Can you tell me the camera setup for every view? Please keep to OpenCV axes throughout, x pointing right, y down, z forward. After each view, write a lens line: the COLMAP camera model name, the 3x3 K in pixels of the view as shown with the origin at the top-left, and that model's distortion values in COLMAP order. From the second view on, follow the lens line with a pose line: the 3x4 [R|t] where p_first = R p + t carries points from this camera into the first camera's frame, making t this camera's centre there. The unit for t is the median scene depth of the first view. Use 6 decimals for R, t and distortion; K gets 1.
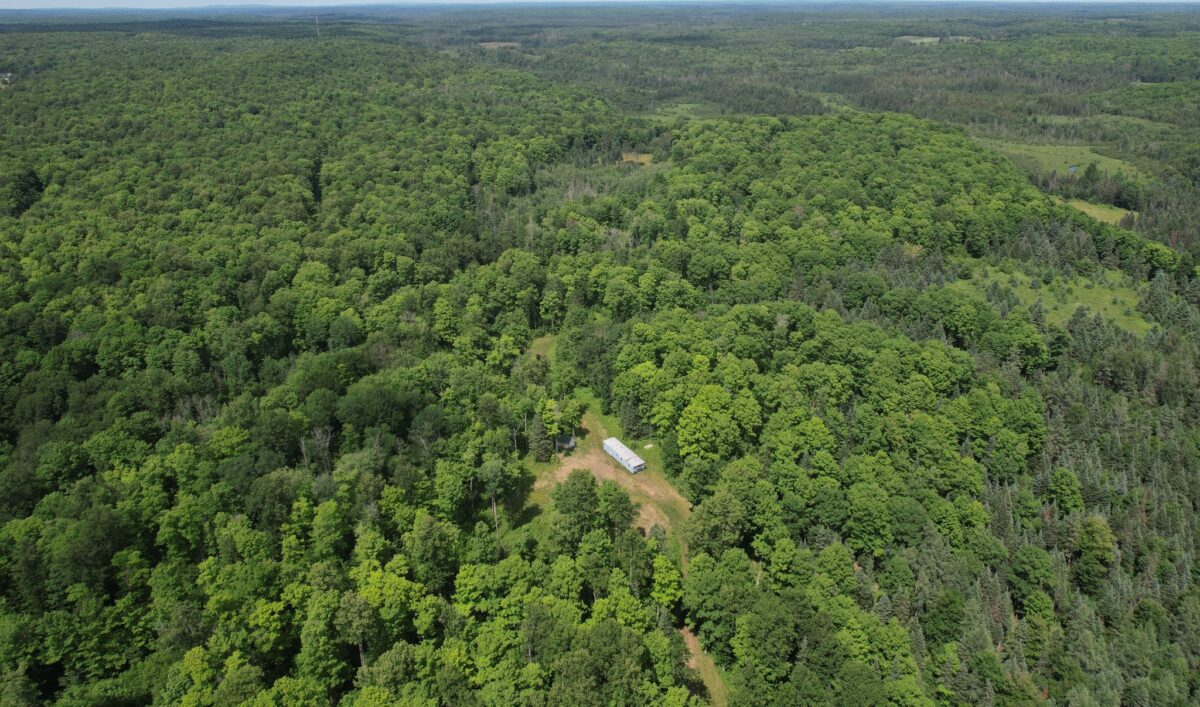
lens RADIAL K [[834.1, 0, 650.2], [0, 834.1, 268.7], [0, 0, 1]] dist [-0.067511, 0.063196]
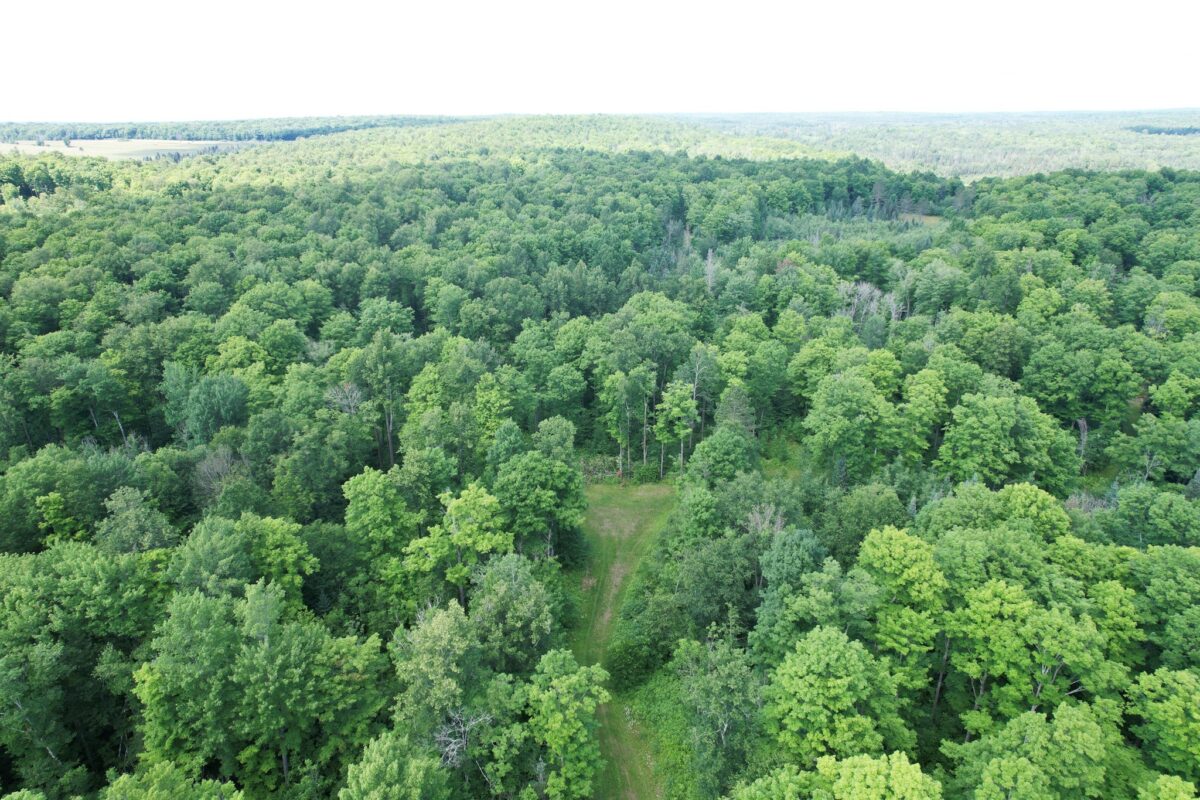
lens RADIAL K [[766.1, 0, 603.0], [0, 766.1, 404.2], [0, 0, 1]] dist [-0.072954, 0.063377]
pose [[0.919768, 0.137783, -0.367481, -0.012041], [-0.117210, 0.990052, 0.077845, 0.012554], [0.374550, -0.028527, 0.926768, 0.632696]]
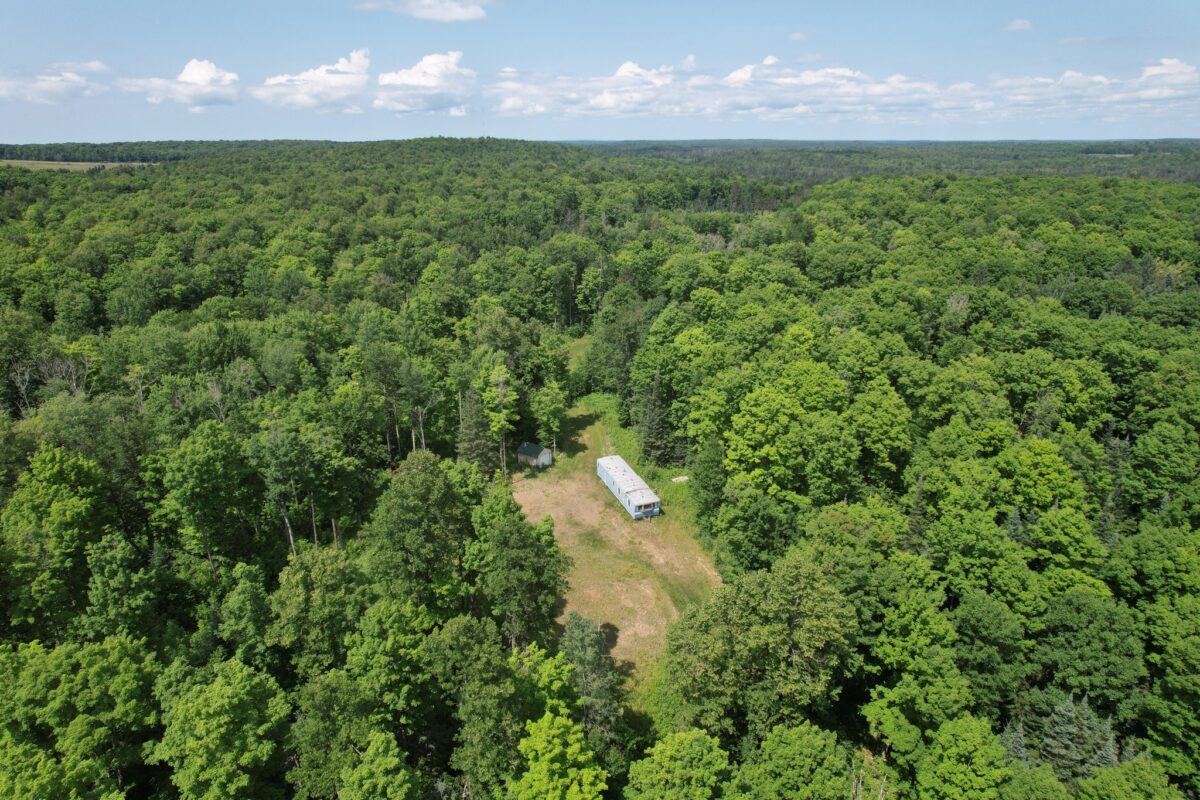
lens RADIAL K [[766.6, 0, 600.0], [0, 766.6, 400.0], [0, 0, 1]] dist [-0.070219, 0.066686]
pose [[0.966431, 0.084705, -0.242560, 0.048479], [-0.081040, 0.996396, 0.025068, 0.119843], [0.243809, -0.004570, 0.969813, 0.396068]]
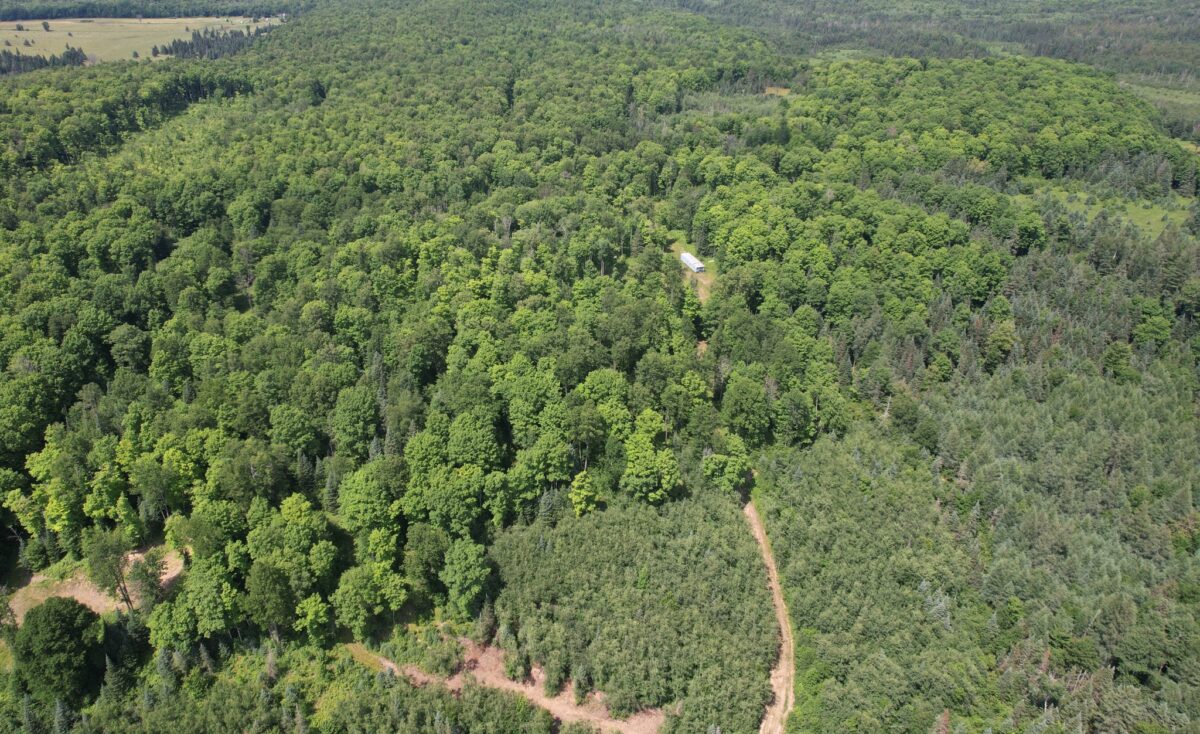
lens RADIAL K [[813.8, 0, 558.5], [0, 813.8, 351.3], [0, 0, 1]] dist [-0.067519, 0.063387]
pose [[0.948299, 0.127659, -0.290572, 0.139006], [-0.081047, 0.982589, 0.167185, 0.117539], [0.306855, -0.134991, 0.942134, -0.359380]]
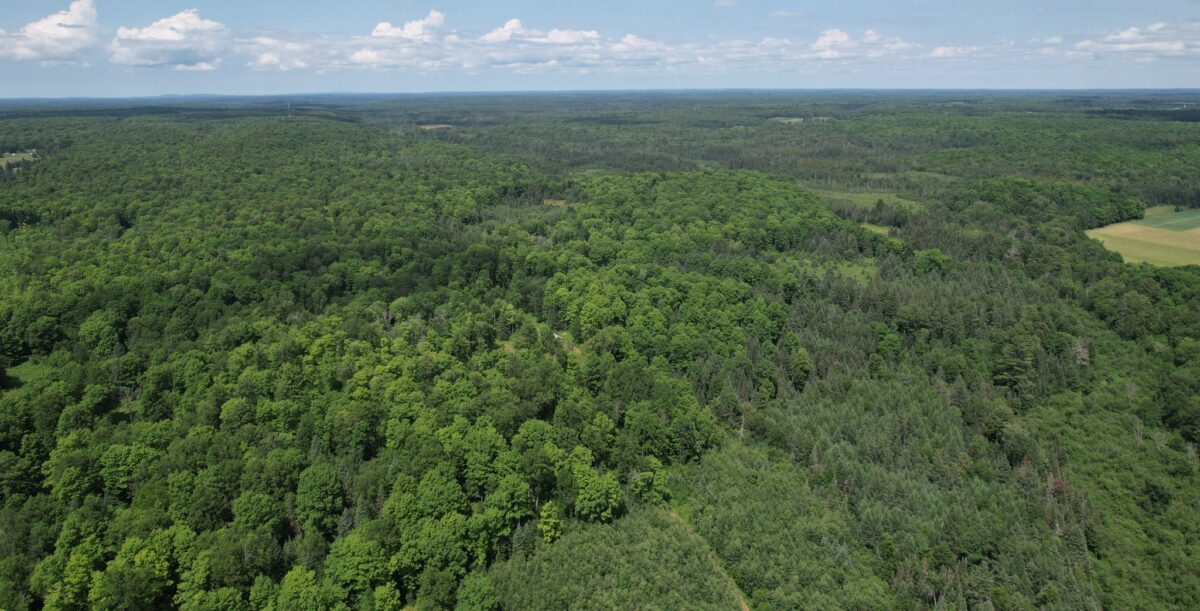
lens RADIAL K [[767.7, 0, 599.9], [0, 767.7, 220.5], [0, 0, 1]] dist [-0.057724, 0.038942]
pose [[0.998890, -0.011059, 0.045794, 0.001289], [0.017516, 0.989554, -0.143094, 0.162013], [-0.043734, 0.143737, 0.988649, -0.491184]]
